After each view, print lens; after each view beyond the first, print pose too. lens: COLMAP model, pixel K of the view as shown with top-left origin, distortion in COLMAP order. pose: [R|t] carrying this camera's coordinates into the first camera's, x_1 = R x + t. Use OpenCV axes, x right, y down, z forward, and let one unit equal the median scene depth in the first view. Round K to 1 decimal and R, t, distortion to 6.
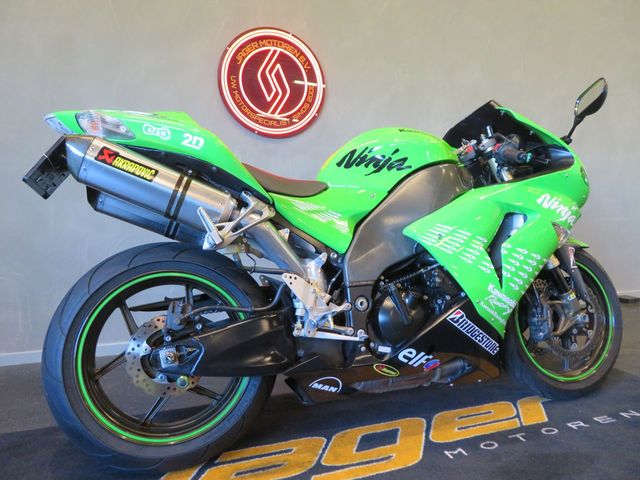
lens RADIAL K [[452.8, 0, 322.3], [0, 452.8, 240.1], [0, 0, 1]] dist [-0.010012, -0.001369]
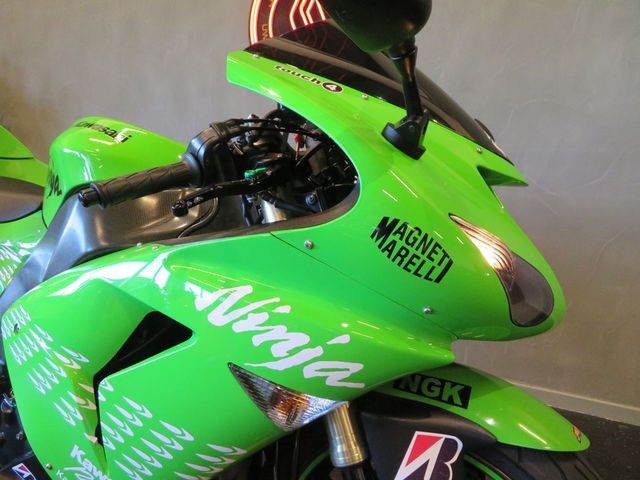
lens RADIAL K [[456.9, 0, 320.0], [0, 456.9, 240.0], [0, 0, 1]] dist [-0.007403, 0.002868]
pose [[0.694170, 0.162723, -0.701177, 0.884450], [-0.064395, 0.984245, 0.164664, -0.228985], [0.716925, -0.069152, 0.693712, 0.871732]]
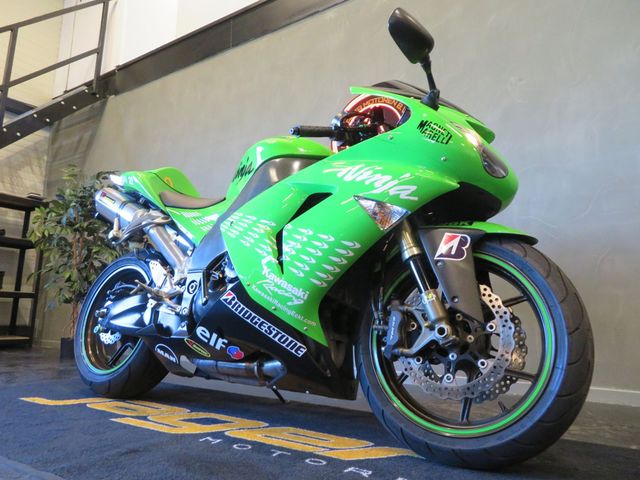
lens RADIAL K [[460.5, 0, 325.5], [0, 460.5, 239.8], [0, 0, 1]] dist [-0.005999, -0.001043]
pose [[0.621119, -0.102229, -0.777020, 1.214922], [-0.068198, 0.980645, -0.183534, 0.210865], [0.780743, 0.166987, 0.602125, 0.517380]]
